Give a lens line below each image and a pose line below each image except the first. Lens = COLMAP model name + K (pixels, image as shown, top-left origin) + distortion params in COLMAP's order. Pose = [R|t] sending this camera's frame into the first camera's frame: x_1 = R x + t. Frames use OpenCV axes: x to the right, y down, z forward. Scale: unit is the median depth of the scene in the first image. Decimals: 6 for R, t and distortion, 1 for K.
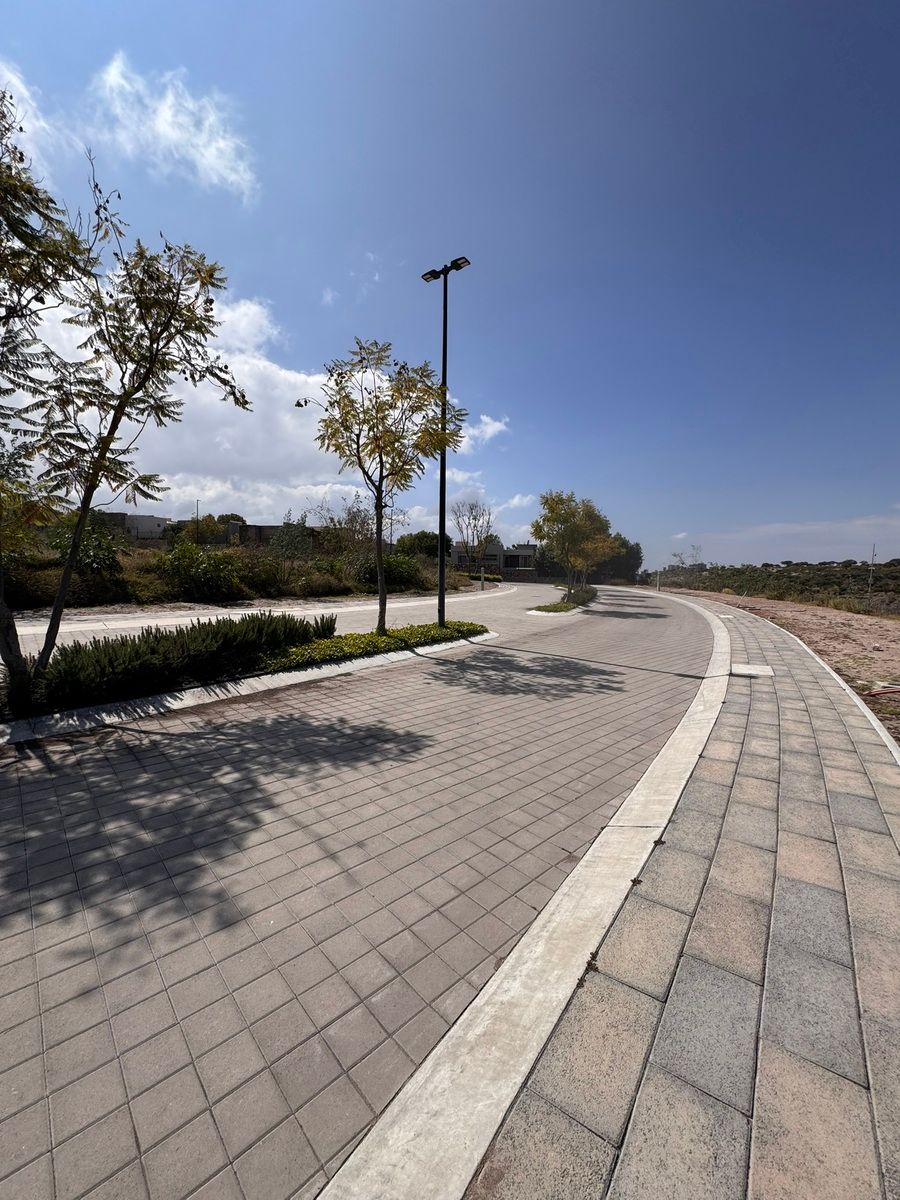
lens RADIAL K [[483.3, 0, 476.6], [0, 483.3, 596.9], [0, 0, 1]] dist [0.016590, 0.000032]
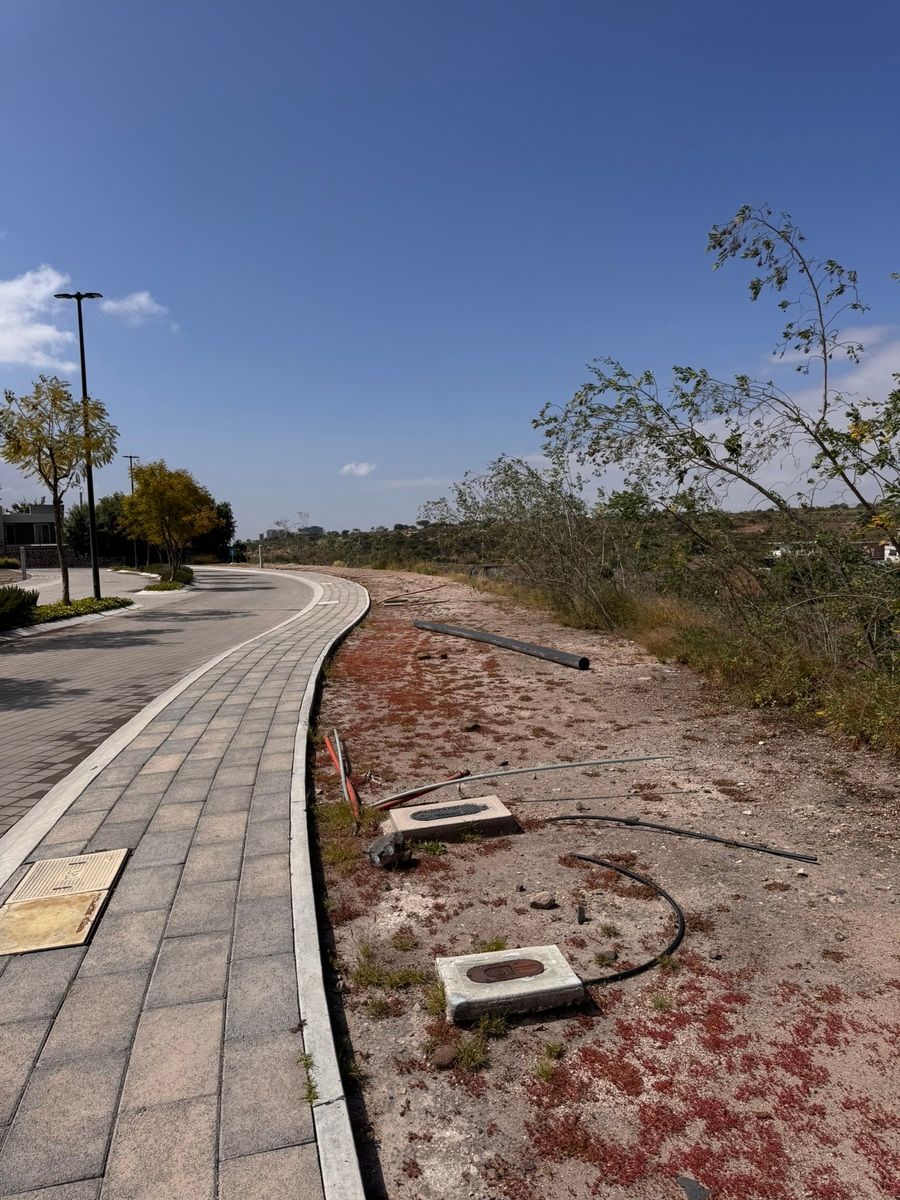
lens RADIAL K [[829.9, 0, 438.8], [0, 829.9, 608.2], [0, 0, 1]] dist [0.044744, -0.041588]
pose [[0.835816, -0.078076, 0.543430, -1.174419], [0.064227, 0.996945, 0.044450, 0.109639], [-0.545240, -0.002249, 0.838277, -2.783749]]
